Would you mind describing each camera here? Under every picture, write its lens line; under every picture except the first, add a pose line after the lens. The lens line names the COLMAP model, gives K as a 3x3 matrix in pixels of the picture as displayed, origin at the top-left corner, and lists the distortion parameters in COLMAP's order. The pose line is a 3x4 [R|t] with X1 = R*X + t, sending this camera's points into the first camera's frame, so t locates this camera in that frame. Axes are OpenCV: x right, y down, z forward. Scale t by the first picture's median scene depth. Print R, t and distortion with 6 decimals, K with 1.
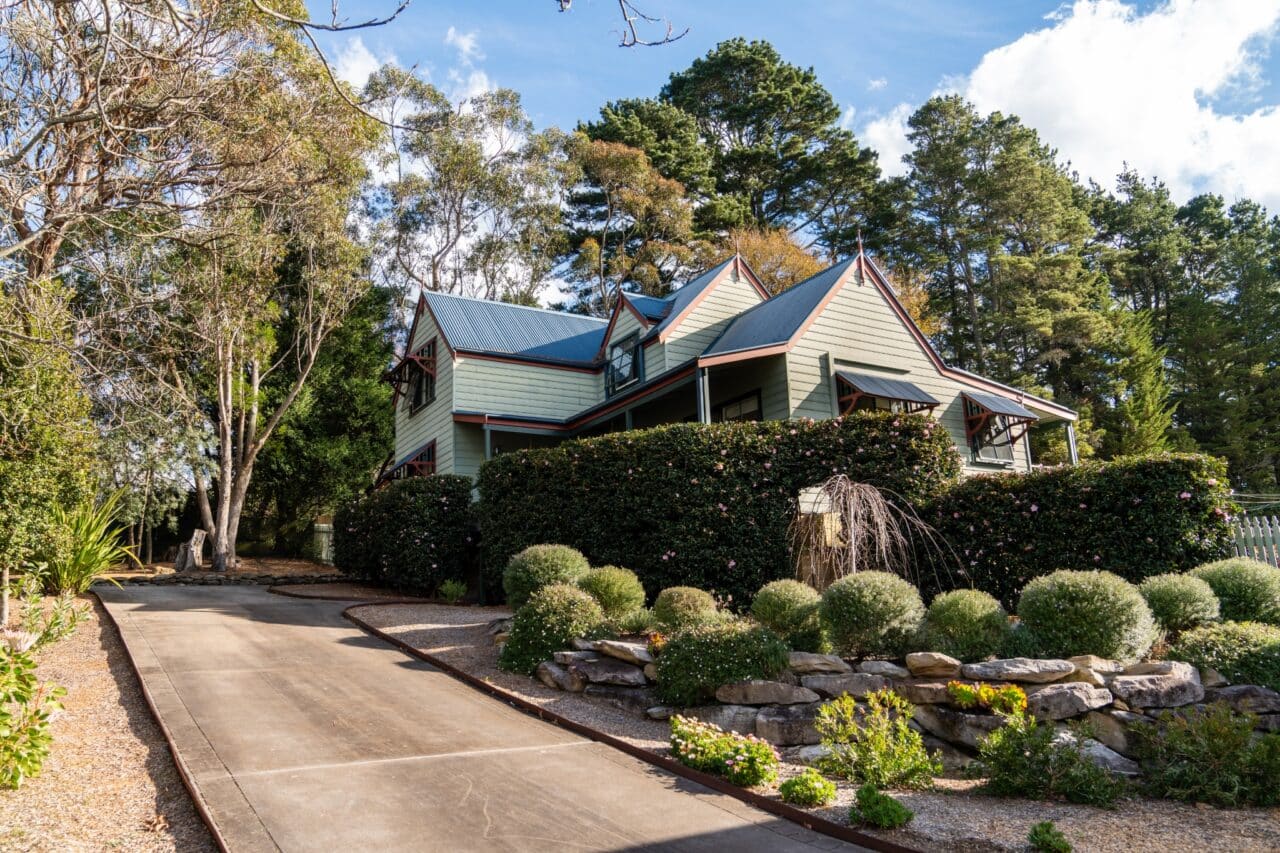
lens RADIAL K [[858.0, 0, 637.6], [0, 858.0, 407.4], [0, 0, 1]] dist [-0.002448, -0.000621]
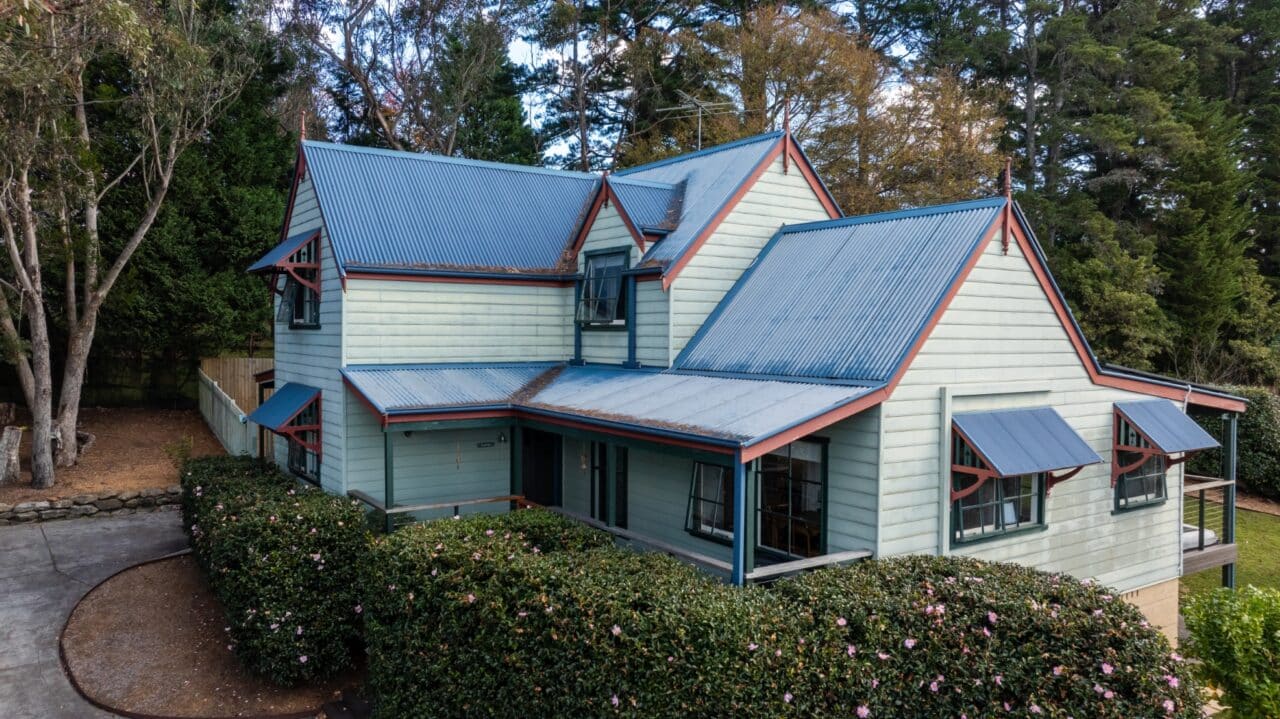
lens RADIAL K [[895.9, 0, 640.0], [0, 895.9, 359.5], [0, 0, 1]] dist [0.020173, 0.005209]
pose [[0.997567, 0.049628, 0.048956, -0.022434], [-0.060590, 0.964560, 0.256811, -0.204821], [-0.034476, -0.259153, 0.965221, 0.347592]]
